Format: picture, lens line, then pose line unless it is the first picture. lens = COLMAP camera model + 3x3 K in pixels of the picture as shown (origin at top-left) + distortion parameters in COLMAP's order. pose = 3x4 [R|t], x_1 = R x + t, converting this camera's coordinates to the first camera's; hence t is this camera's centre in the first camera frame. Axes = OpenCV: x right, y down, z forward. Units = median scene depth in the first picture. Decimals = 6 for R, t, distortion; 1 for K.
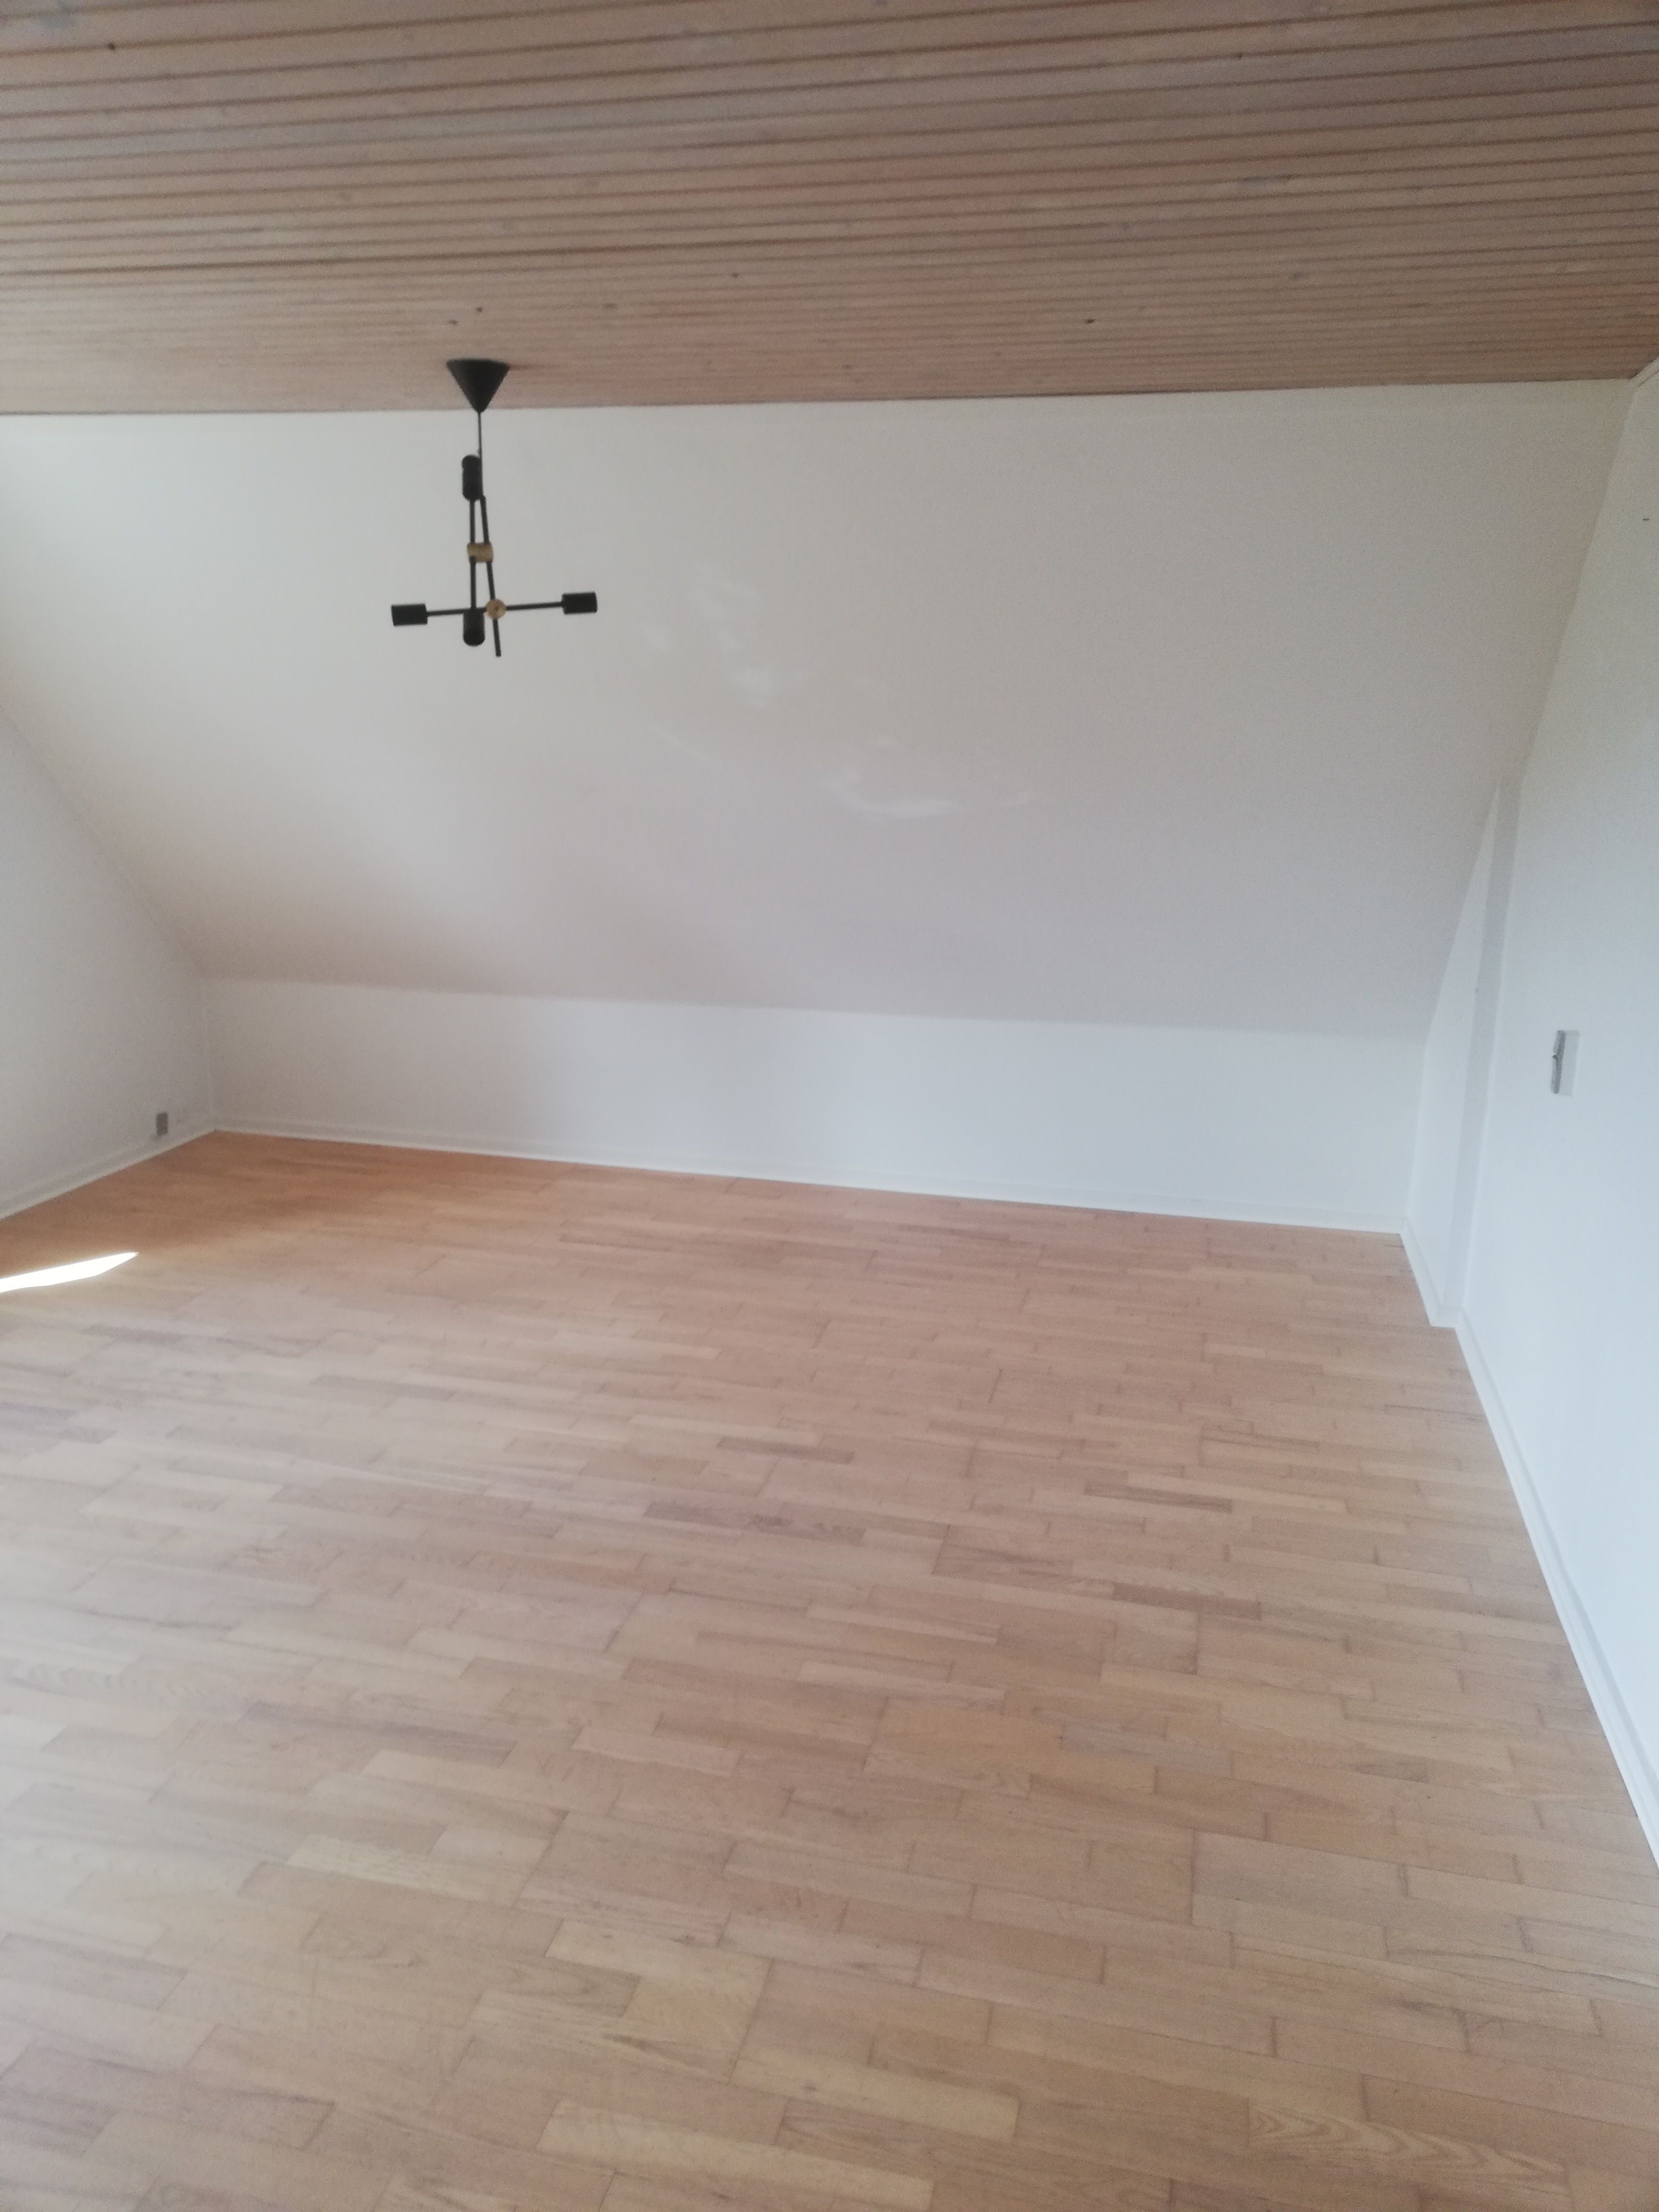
lens RADIAL K [[1663.0, 0, 829.5], [0, 1663.0, 1106.0], [0, 0, 1]] dist [0.055404, -0.070011]
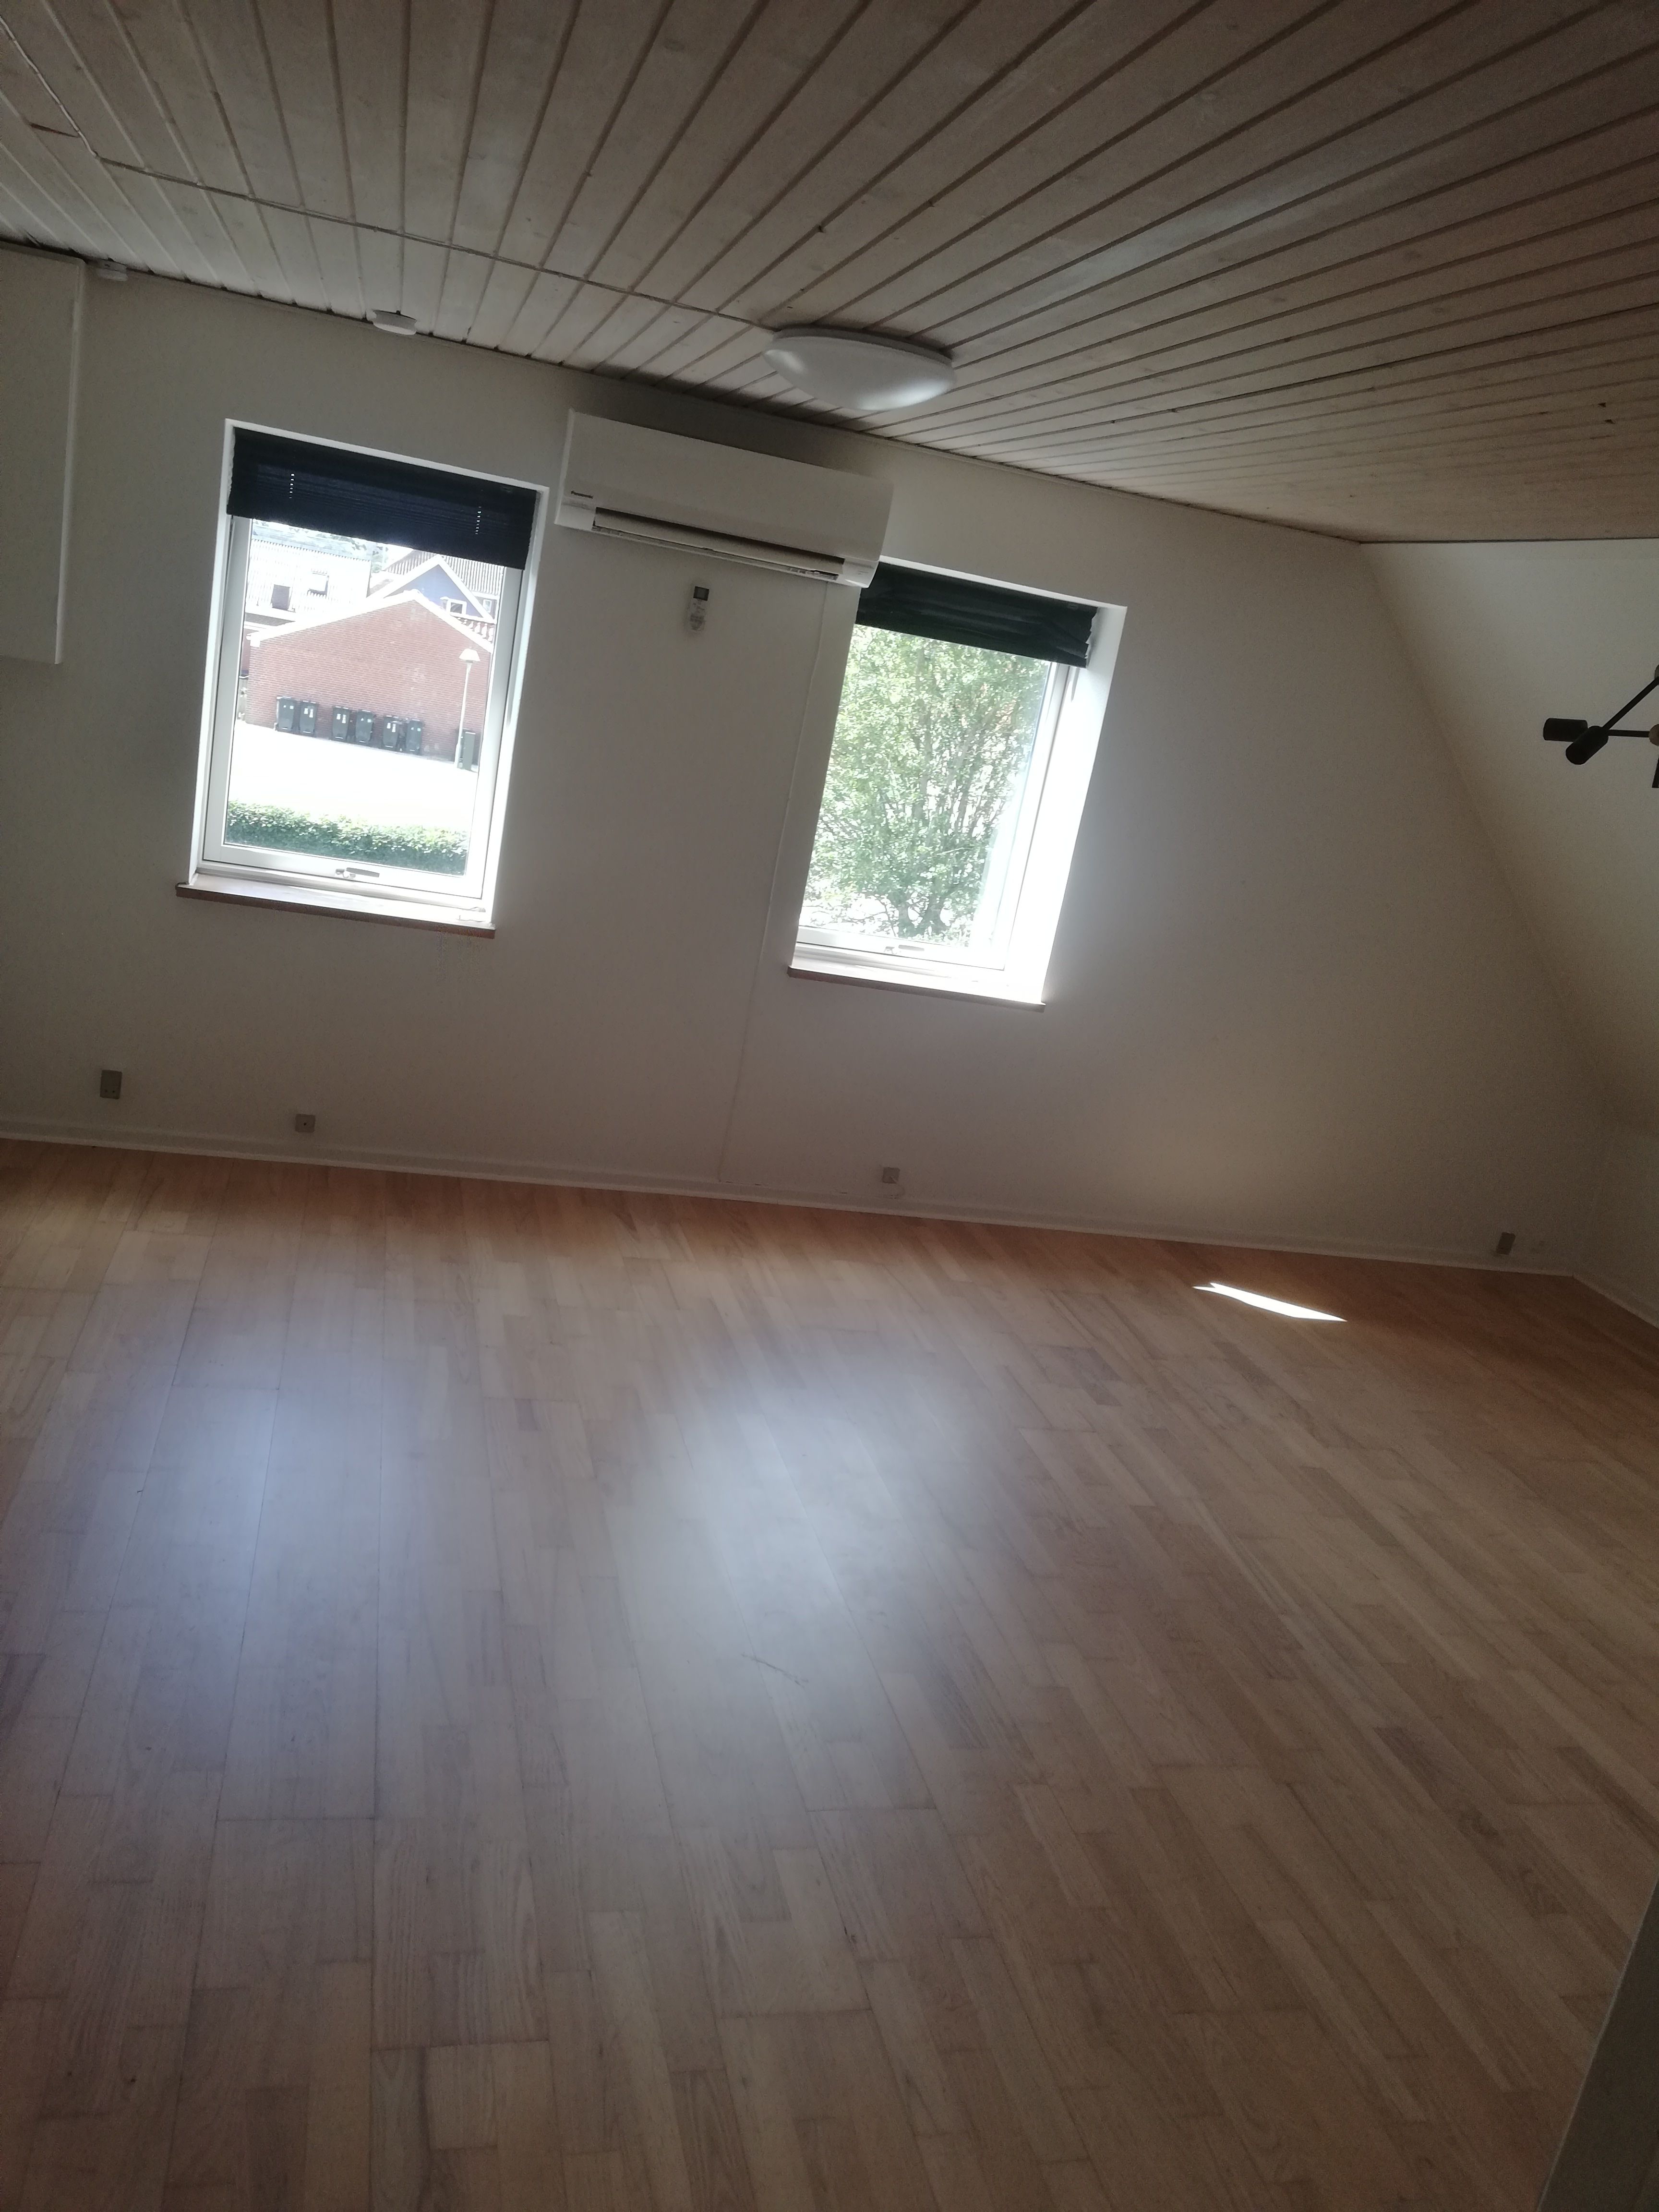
lens RADIAL K [[1663.0, 0, 829.5], [0, 1663.0, 1106.0], [0, 0, 1]] dist [0.055404, -0.070011]
pose [[0.463025, 0.294573, -0.835963, 0.480092], [-0.373785, 0.920083, 0.117181, -0.065559], [0.803674, 0.258213, 0.536129, 0.243564]]
